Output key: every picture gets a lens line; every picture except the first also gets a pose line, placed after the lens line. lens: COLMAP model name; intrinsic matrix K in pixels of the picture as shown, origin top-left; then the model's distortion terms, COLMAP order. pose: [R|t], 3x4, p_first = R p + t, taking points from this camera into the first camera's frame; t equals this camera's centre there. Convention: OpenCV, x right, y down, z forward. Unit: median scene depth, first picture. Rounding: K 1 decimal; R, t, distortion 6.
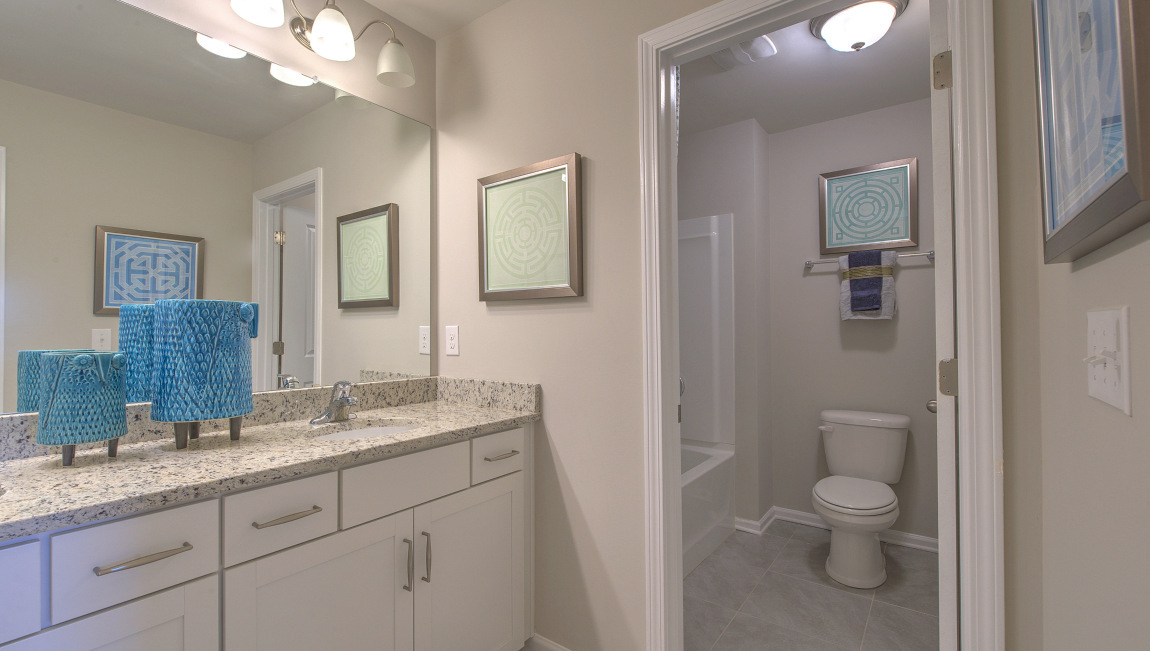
lens RADIAL K [[499.4, 0, 577.6], [0, 499.4, 326.8], [0, 0, 1]] dist [0.002650, -0.000309]
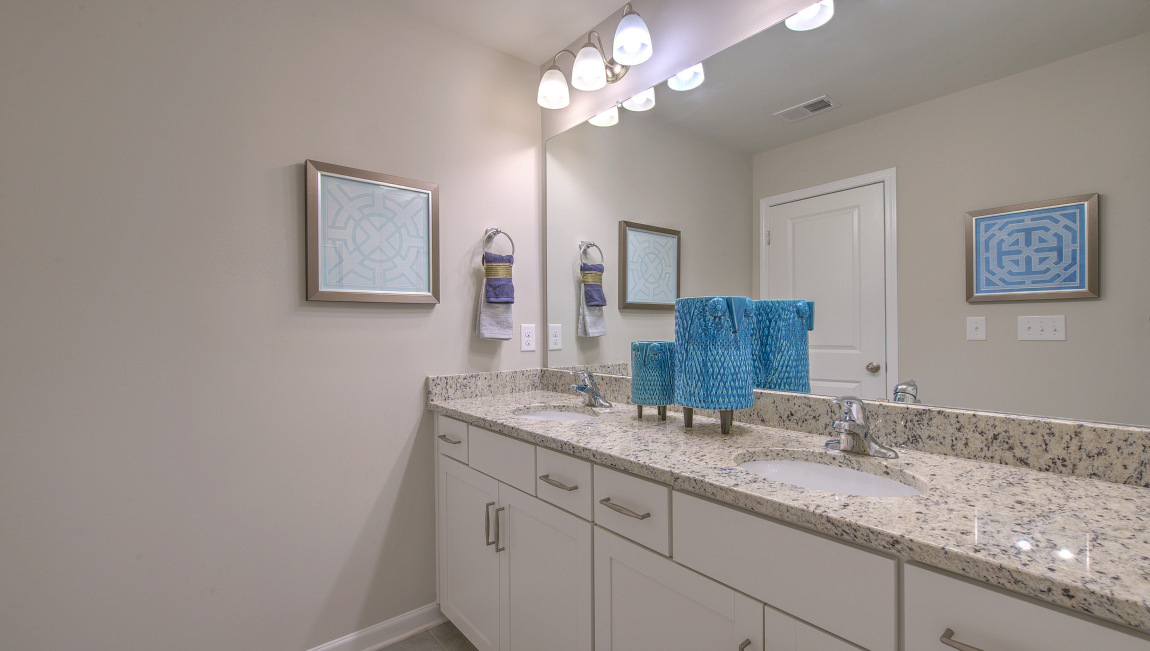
lens RADIAL K [[499.4, 0, 577.6], [0, 499.4, 326.8], [0, 0, 1]] dist [0.002650, -0.000309]
pose [[-0.254369, 0.012049, -0.967032, 0.185710], [0.021646, 0.999743, 0.006763, -0.001152], [0.966865, -0.019212, -0.254565, 0.500241]]
